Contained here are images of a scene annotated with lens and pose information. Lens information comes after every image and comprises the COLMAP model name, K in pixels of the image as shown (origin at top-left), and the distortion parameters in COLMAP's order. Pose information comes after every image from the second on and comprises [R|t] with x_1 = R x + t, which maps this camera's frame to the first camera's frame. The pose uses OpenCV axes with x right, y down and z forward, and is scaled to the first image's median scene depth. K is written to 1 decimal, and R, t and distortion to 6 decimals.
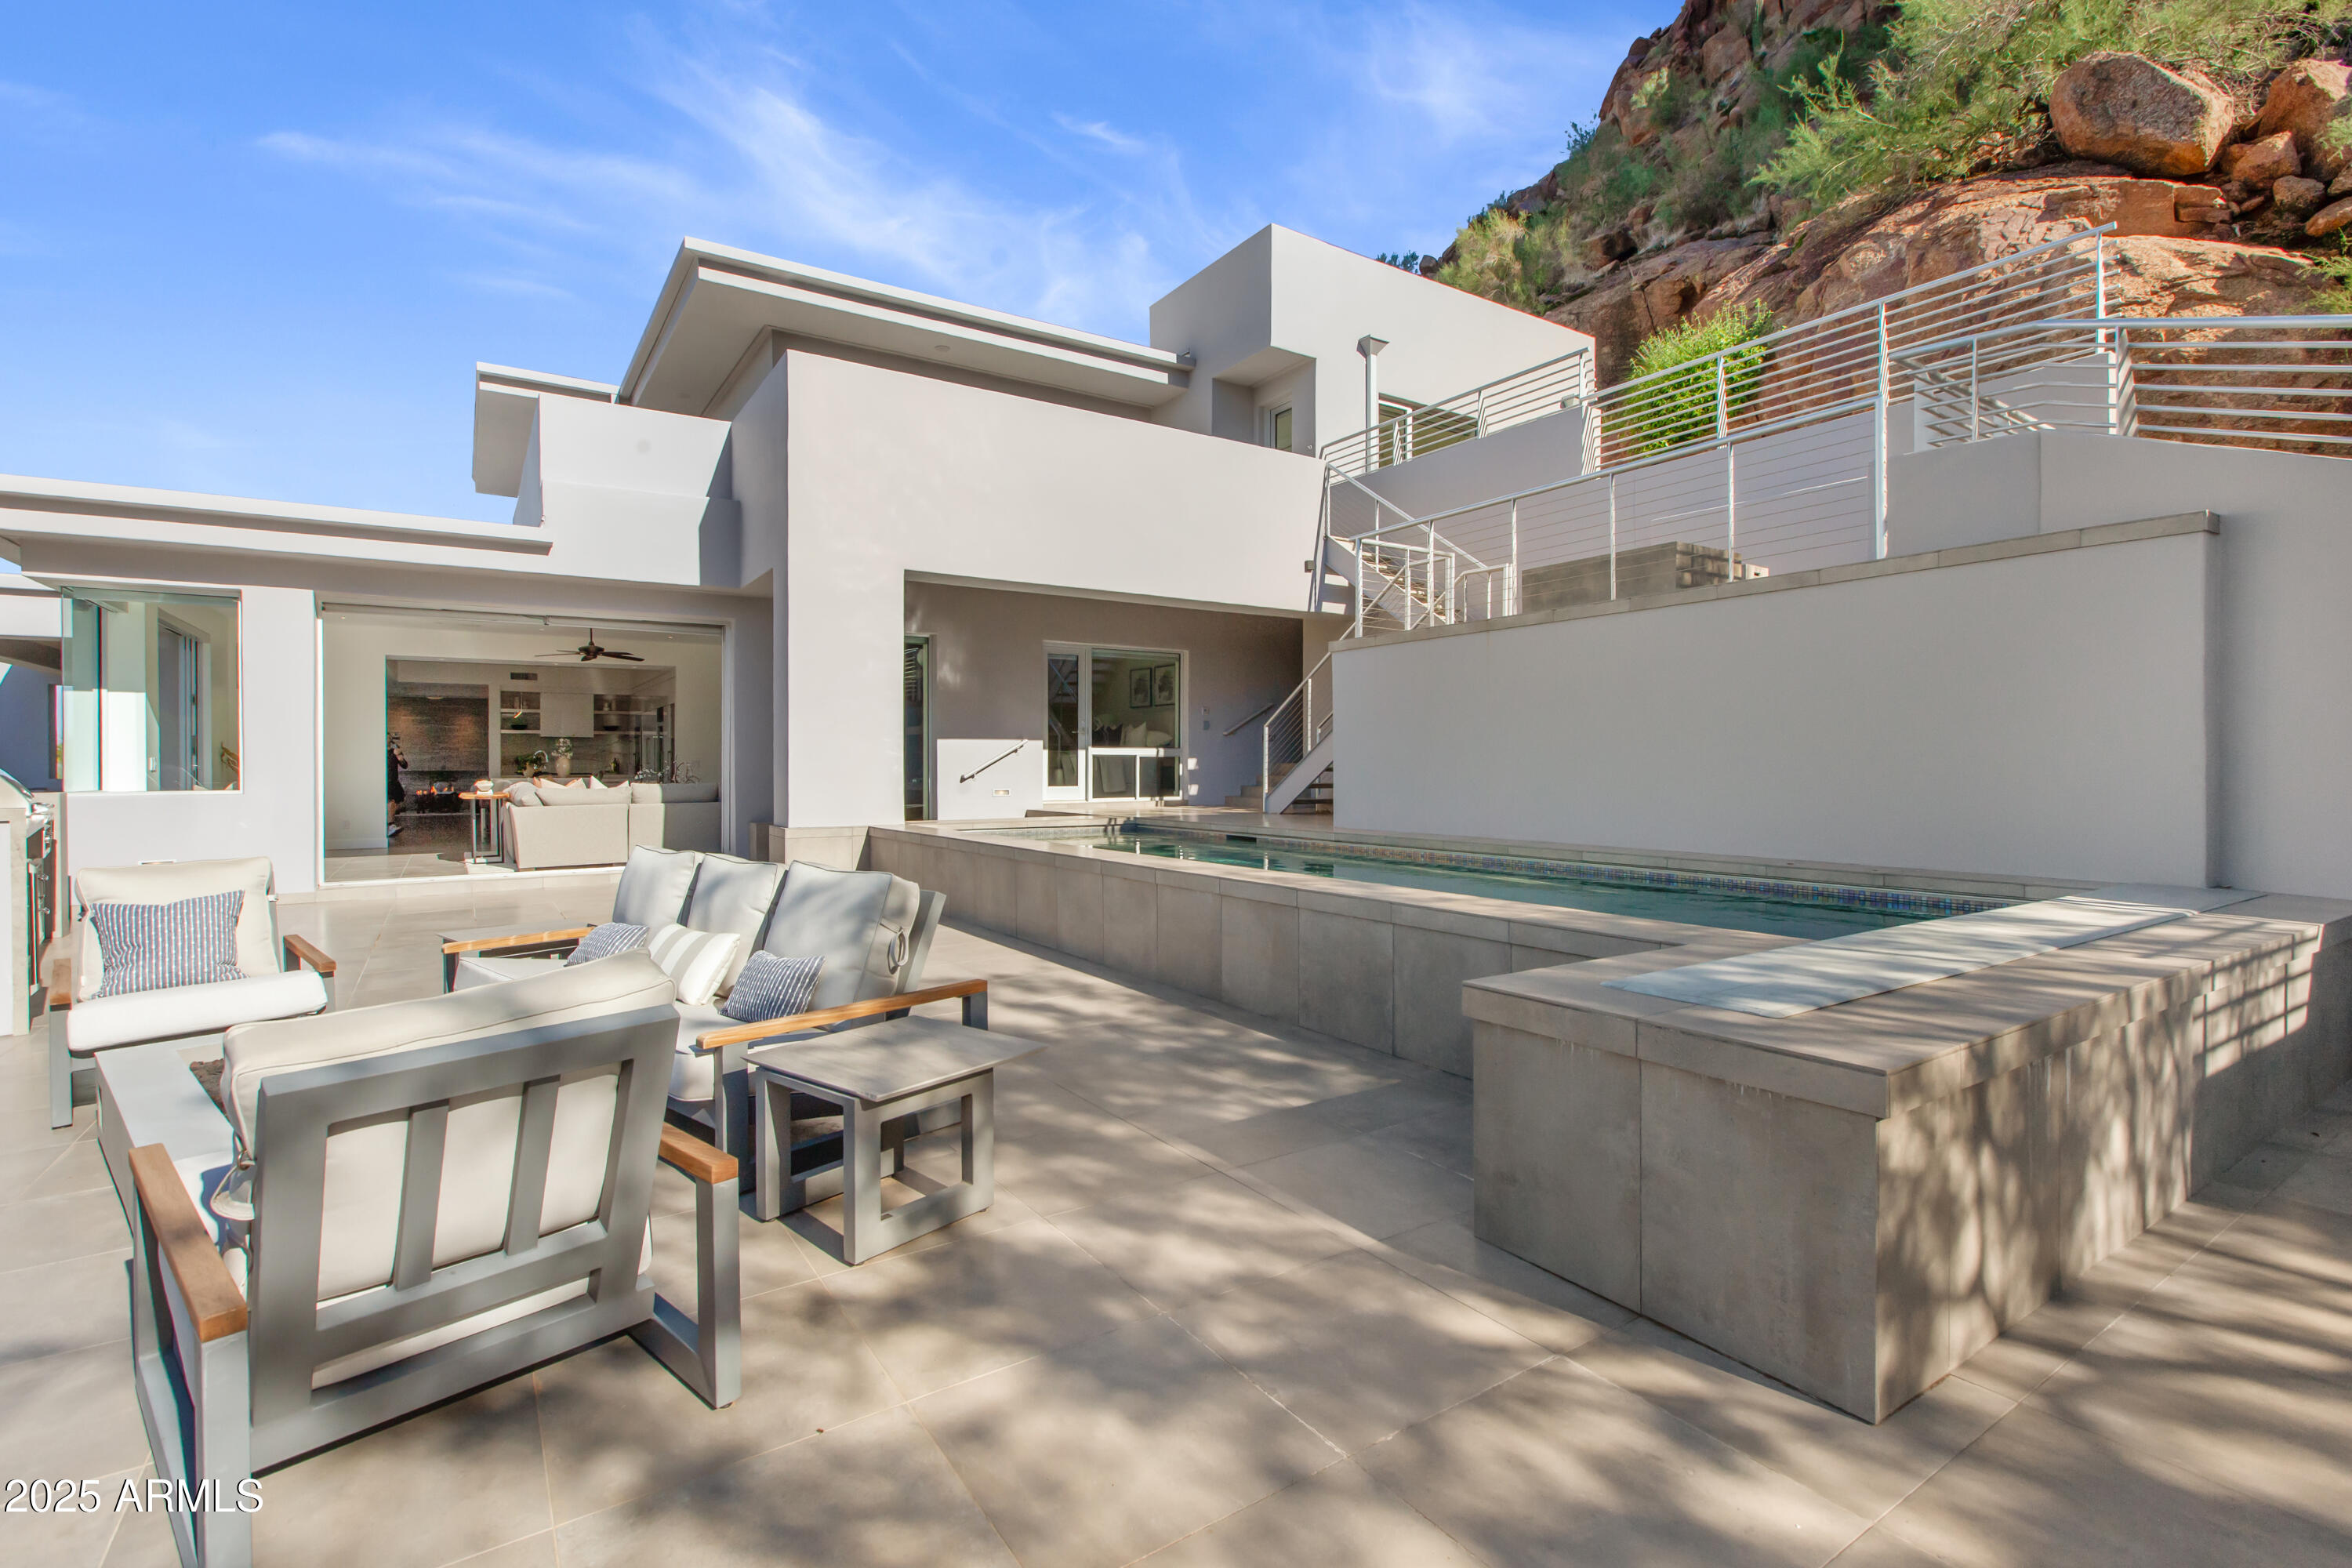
lens RADIAL K [[1066.2, 0, 1176.0], [0, 1066.2, 784.0], [0, 0, 1]] dist [-0.000745, 0.000807]
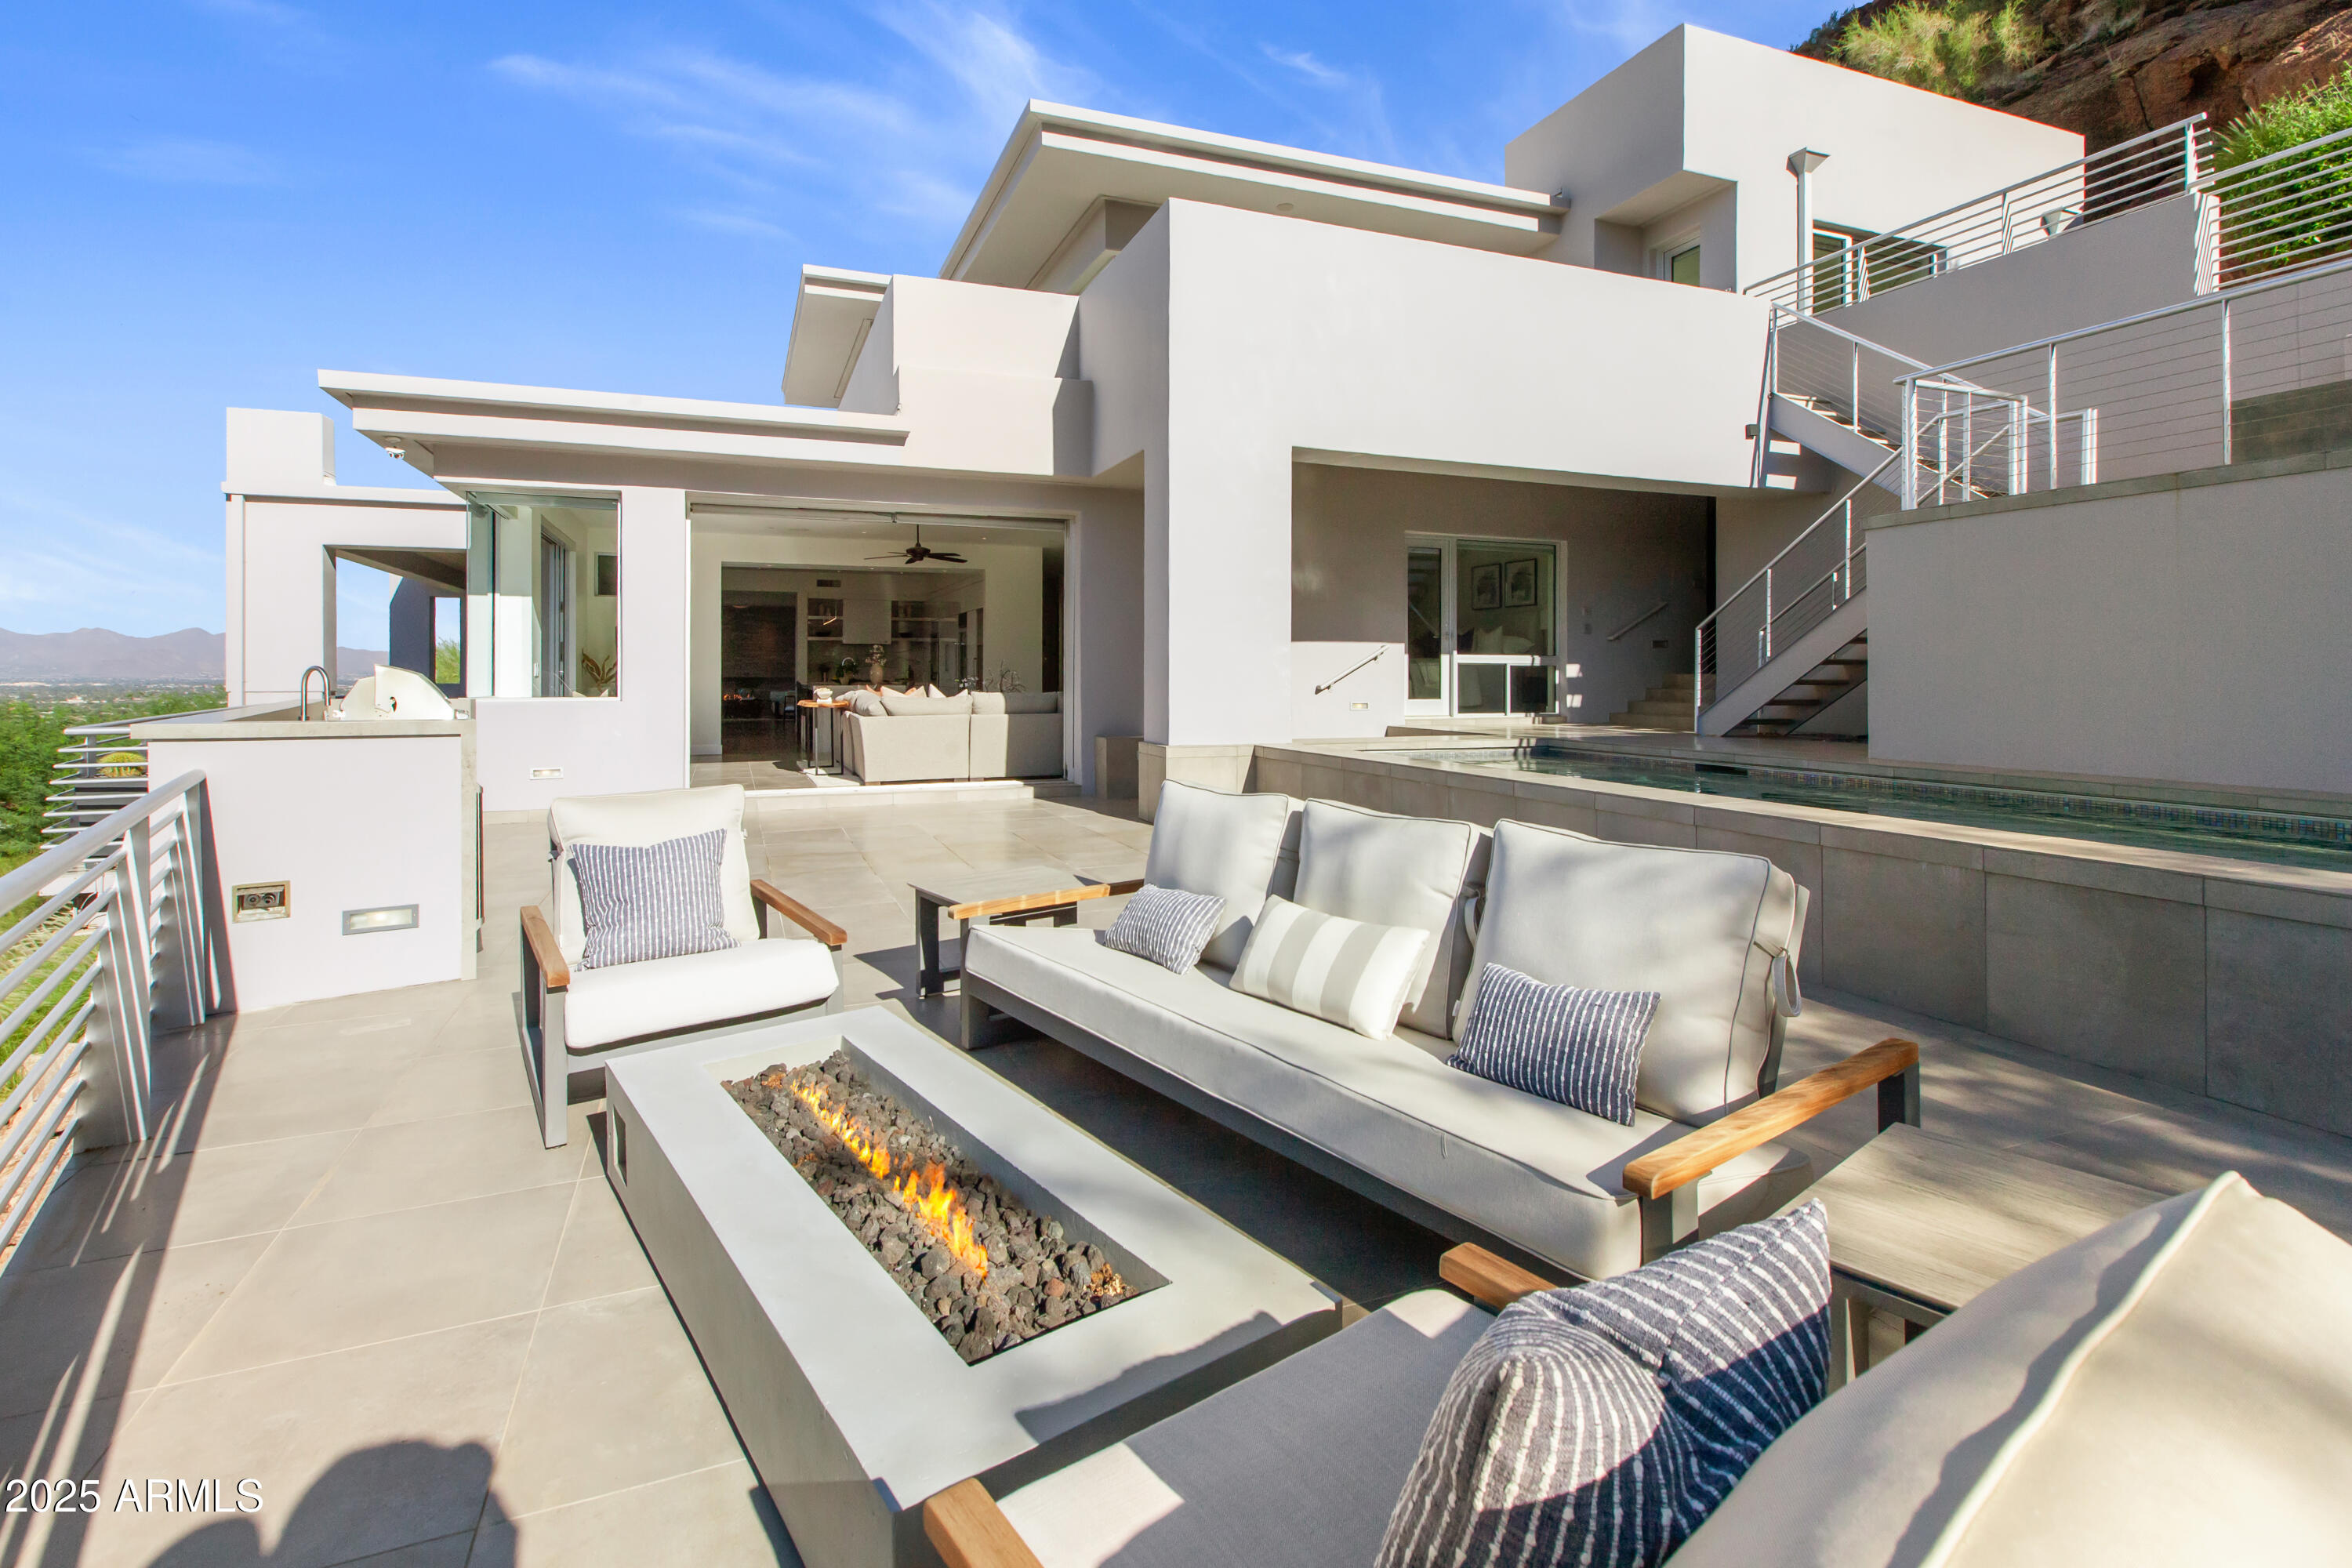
lens RADIAL K [[1098.2, 0, 1170.4], [0, 1098.2, 685.7], [0, 0, 1]] dist [-0.000596, 0.000886]
pose [[0.978110, 0.007040, -0.207971, -0.130980], [-0.008642, 0.999940, -0.006795, -0.001251], [0.207910, 0.008444, 0.978111, 0.093026]]
